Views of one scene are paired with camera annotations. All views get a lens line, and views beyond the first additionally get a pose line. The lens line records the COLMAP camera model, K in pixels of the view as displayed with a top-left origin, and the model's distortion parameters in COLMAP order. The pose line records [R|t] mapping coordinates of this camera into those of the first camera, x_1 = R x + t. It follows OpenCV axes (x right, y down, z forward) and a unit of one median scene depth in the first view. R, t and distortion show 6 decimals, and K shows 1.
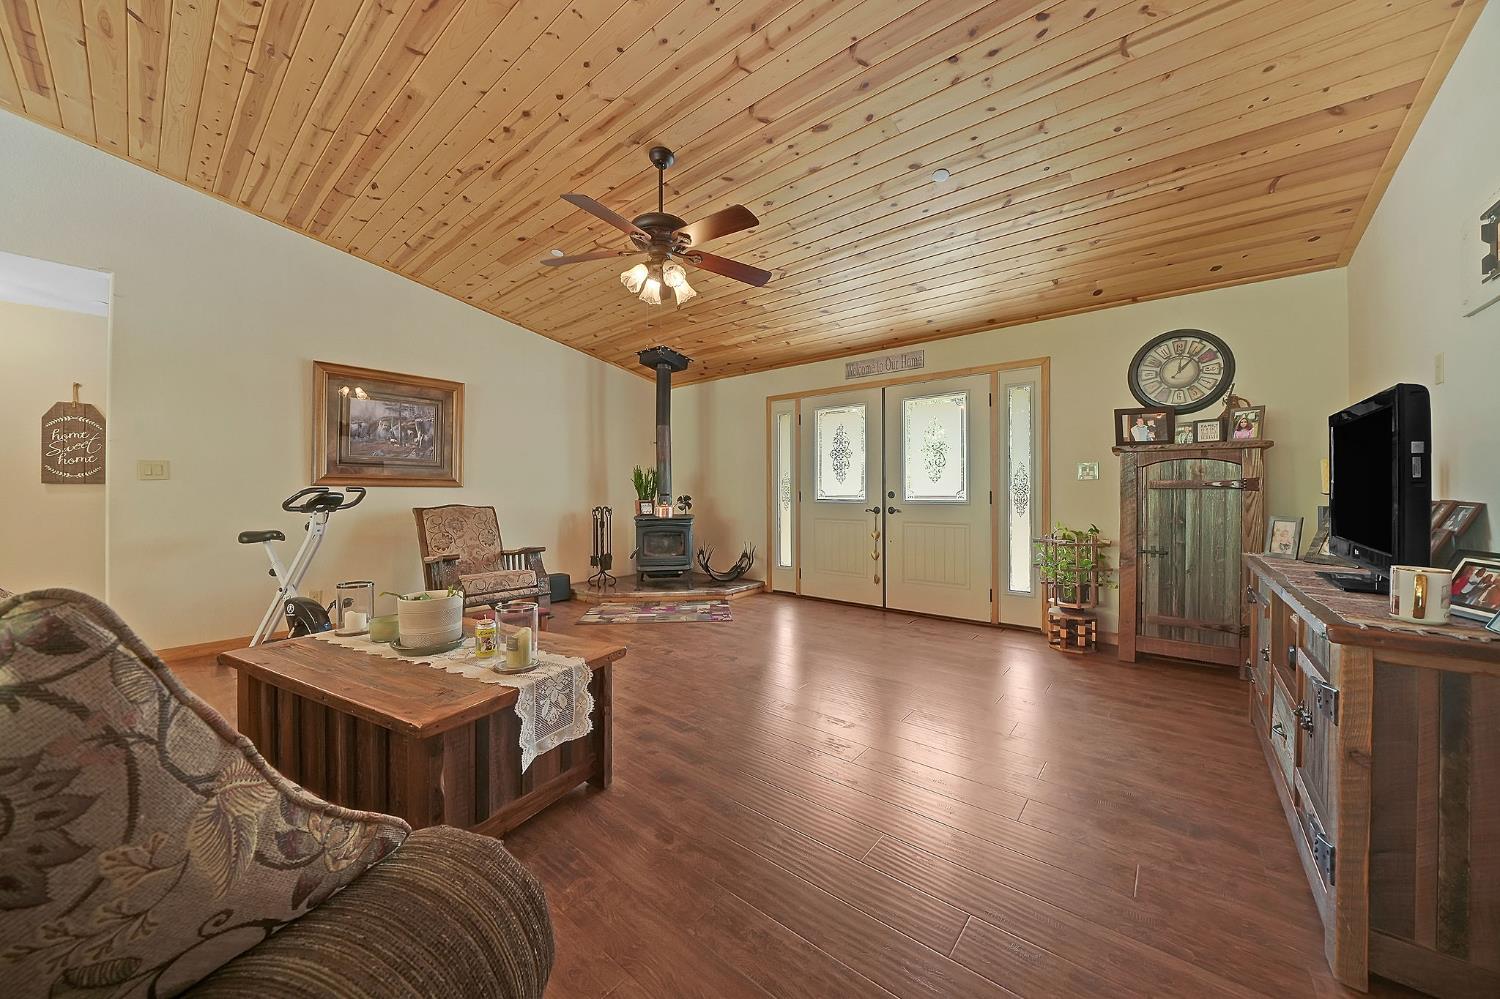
lens RADIAL K [[539.8, 0, 750.3], [0, 539.8, 486.8], [0, 0, 1]] dist [-0.030018, -0.000061]
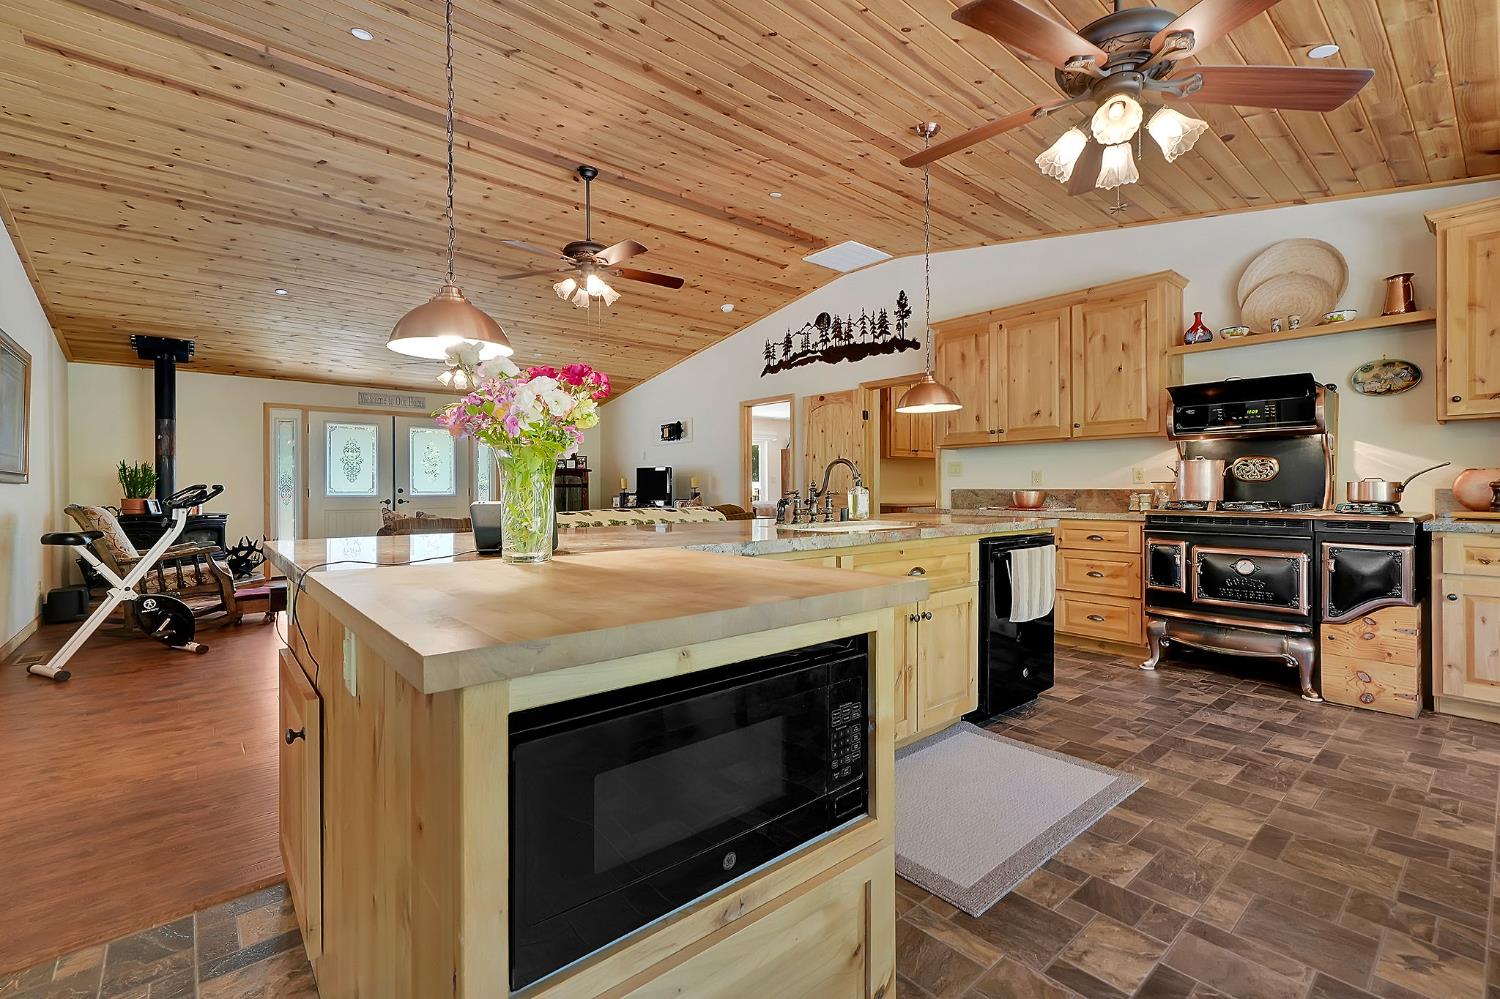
lens RADIAL K [[646.7, 0, 787.6], [0, 646.7, 485.0], [0, 0, 1]] dist [0.010169, -0.000039]
pose [[0.112379, 0.003758, 0.993658, -1.644083], [-0.005895, 0.999978, -0.003115, -0.001927], [-0.993648, -0.005508, 0.112399, -0.292355]]
